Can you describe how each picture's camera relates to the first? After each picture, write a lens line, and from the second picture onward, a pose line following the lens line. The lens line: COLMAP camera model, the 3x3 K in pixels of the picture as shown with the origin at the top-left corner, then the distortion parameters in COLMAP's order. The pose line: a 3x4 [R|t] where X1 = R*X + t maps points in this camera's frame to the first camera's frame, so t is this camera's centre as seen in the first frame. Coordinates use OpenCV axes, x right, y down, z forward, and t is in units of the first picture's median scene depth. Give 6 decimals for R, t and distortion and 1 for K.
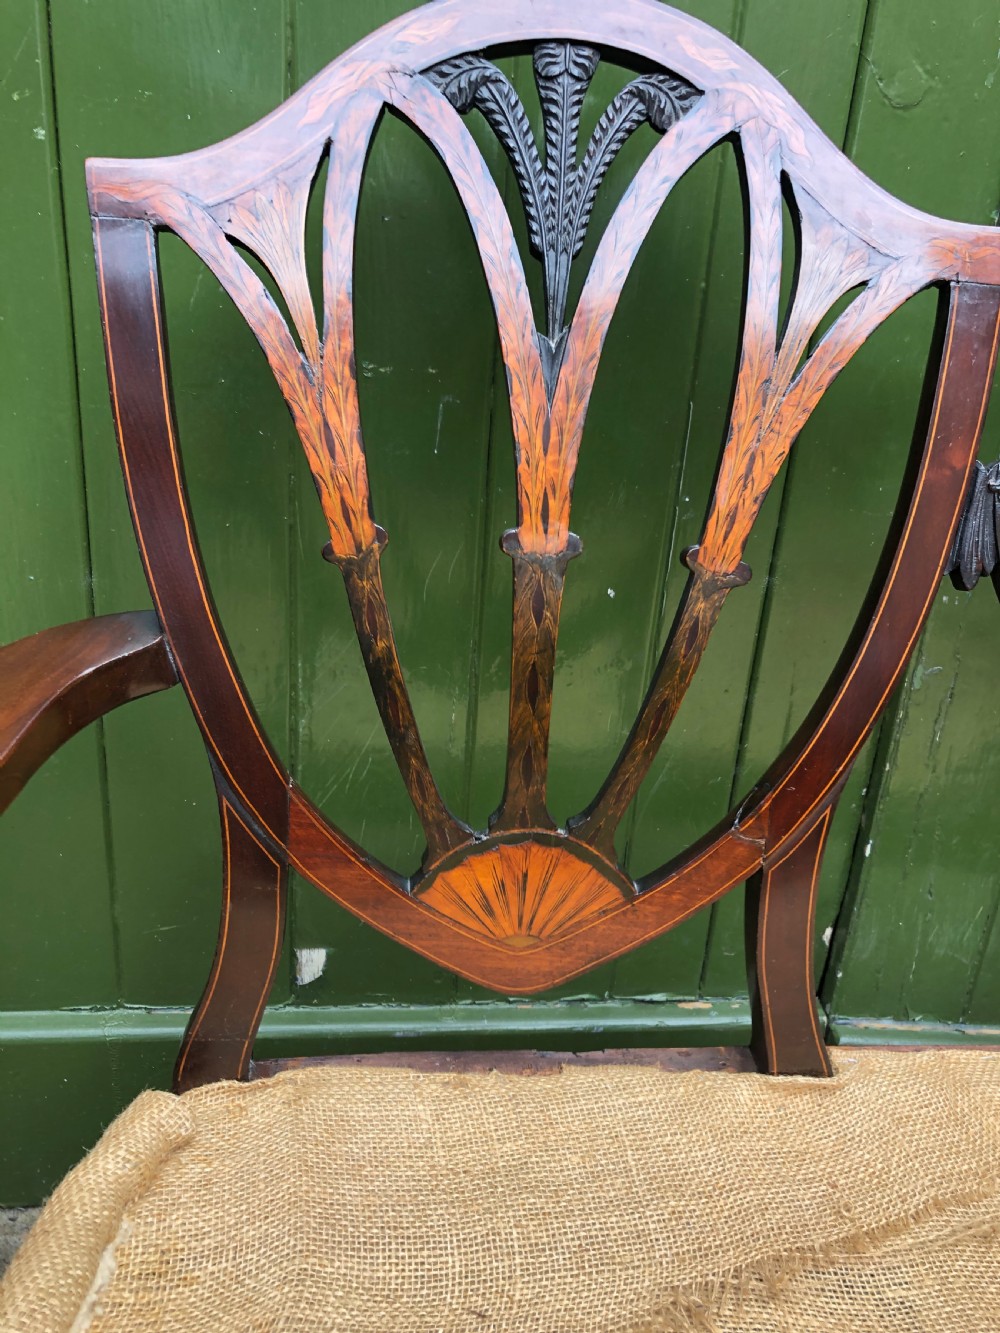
lens RADIAL K [[1082.9, 0, 497.4], [0, 1082.9, 667.3], [0, 0, 1]] dist [0.013327, -0.008687]
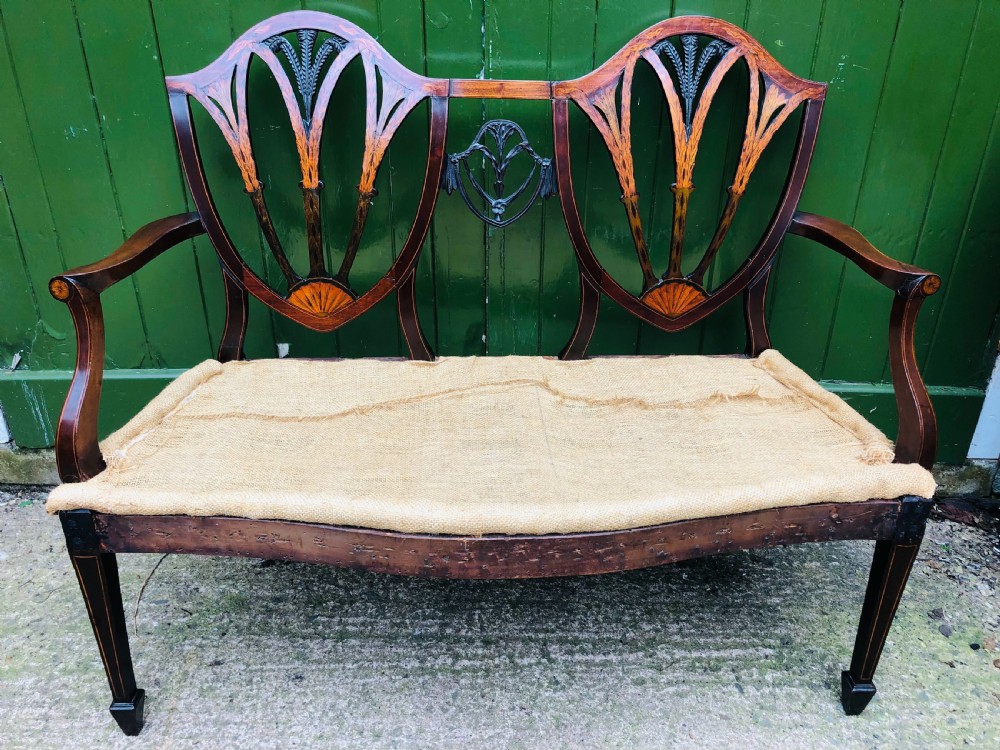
lens RADIAL K [[821.8, 0, 499.8], [0, 821.8, 374.4], [0, 0, 1]] dist [0.006015, -0.002685]
pose [[0.996434, -0.024423, -0.080769, 0.807296], [0.032598, 0.994302, 0.101494, 0.222402], [0.077830, -0.103765, 0.991552, -1.494314]]
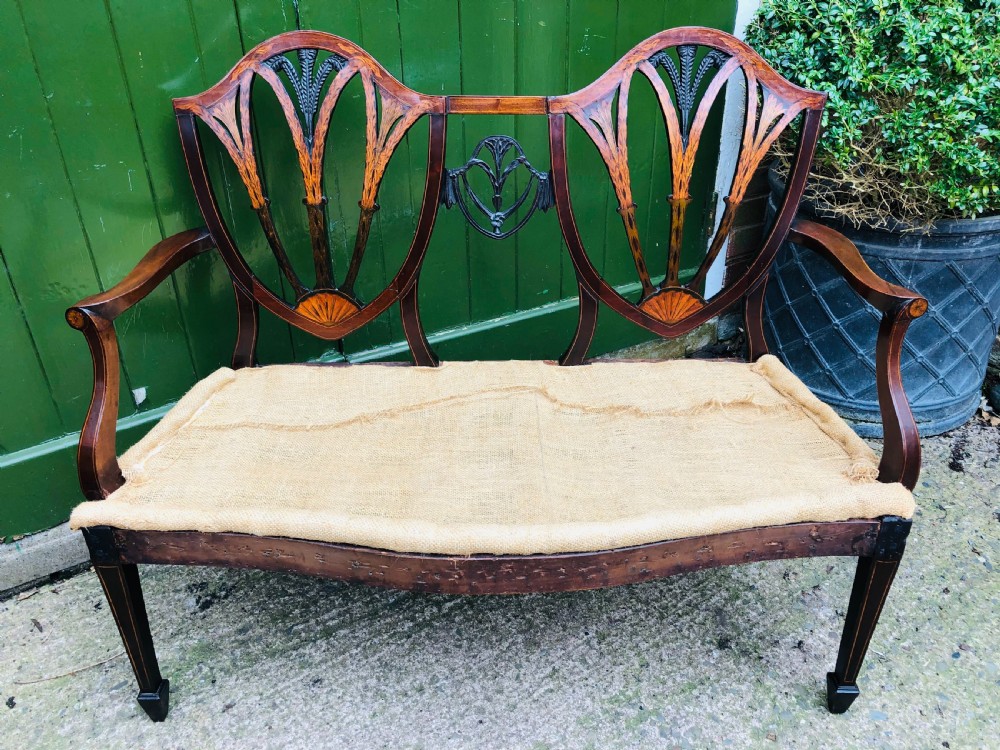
lens RADIAL K [[819.1, 0, 498.7], [0, 819.1, 372.7], [0, 0, 1]] dist [0.012319, -0.010001]
pose [[0.991545, -0.020223, -0.128180, 0.937406], [0.041289, 0.985613, 0.163895, 0.016725], [0.123022, -0.167802, 0.978115, -1.530362]]
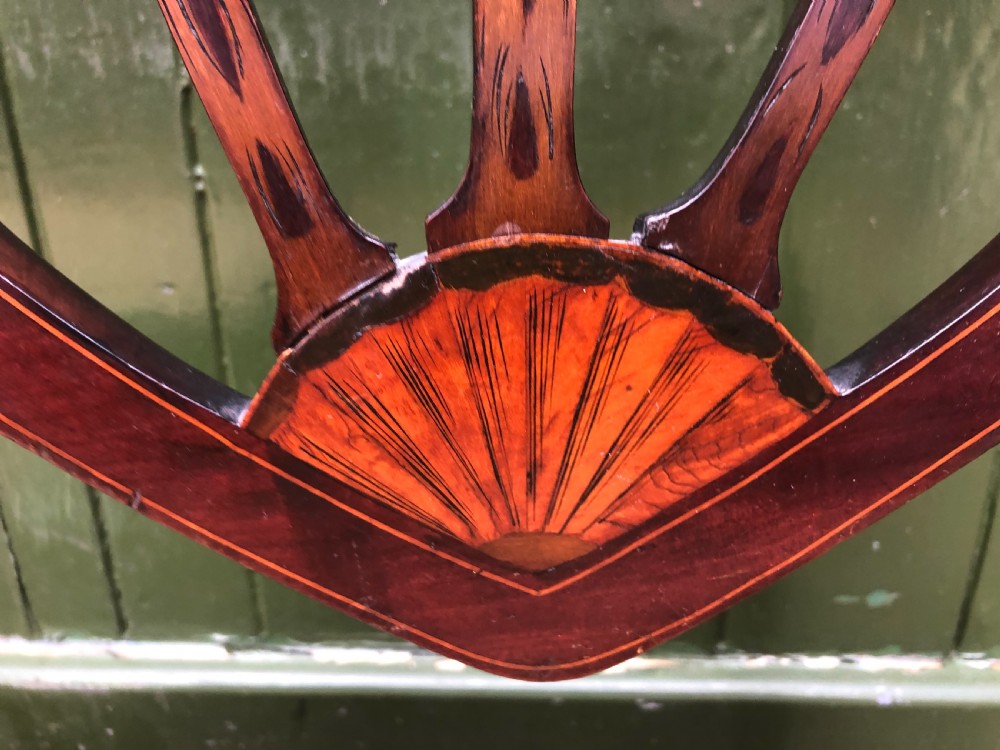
lens RADIAL K [[819.1, 0, 498.7], [0, 819.1, 372.7], [0, 0, 1]] dist [0.012319, -0.010001]
pose [[0.993252, -0.037915, -0.109599, 1.182759], [0.035598, 0.999101, -0.023021, 0.257866], [0.110374, 0.018964, 0.993709, 0.912485]]
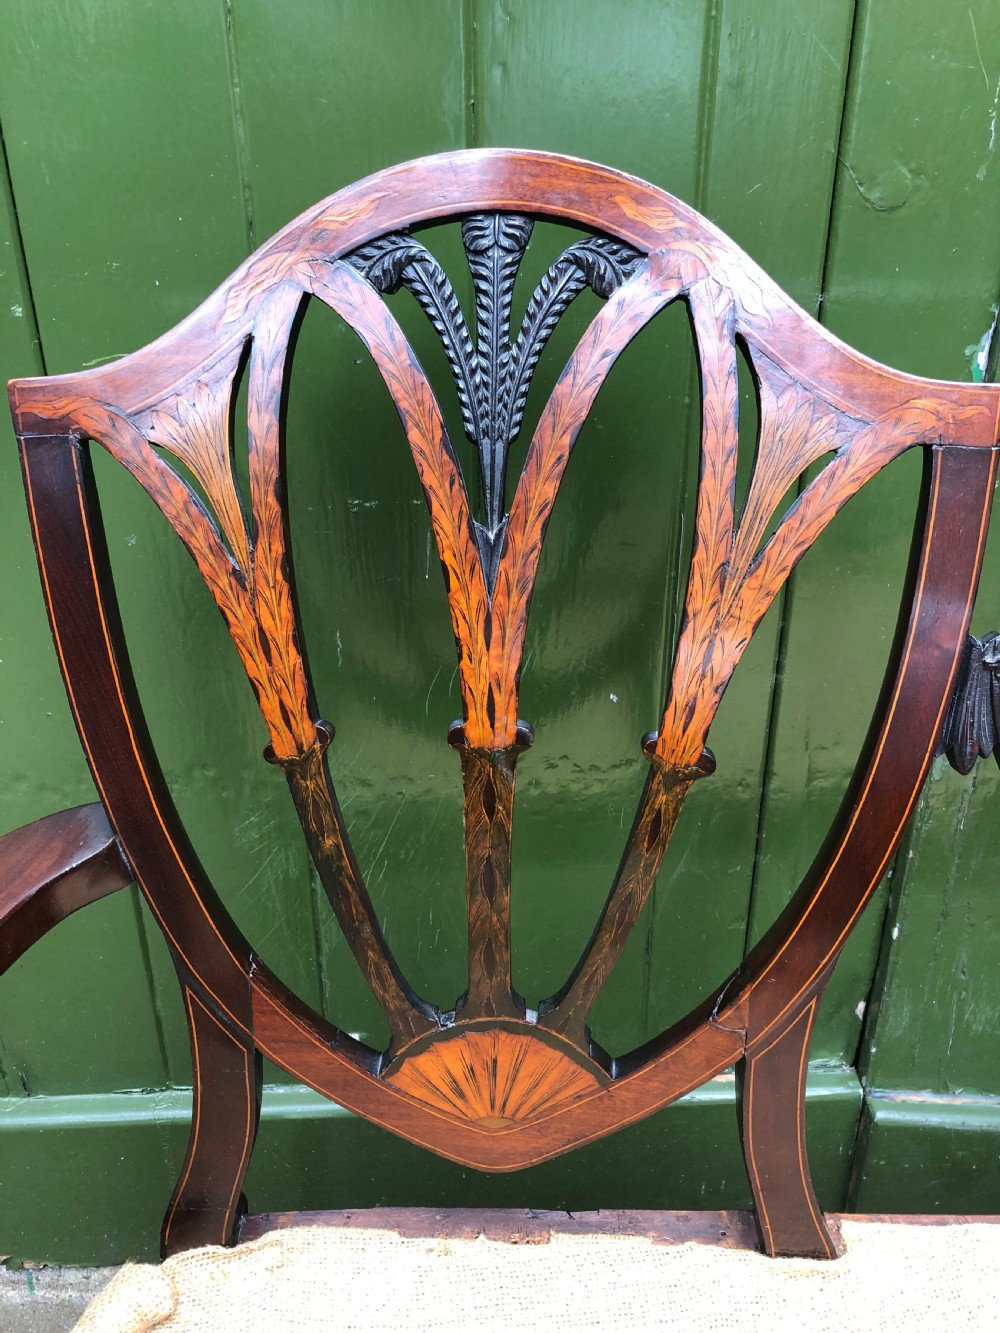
lens RADIAL K [[1091.9, 0, 497.1], [0, 1091.9, 667.1], [0, 0, 1]] dist [0.012319, -0.010001]
pose [[0.991809, -0.018805, -0.126338, 0.173412], [0.024999, 0.998553, 0.047616, -0.226702], [0.125260, -0.050385, 0.990844, 0.050503]]
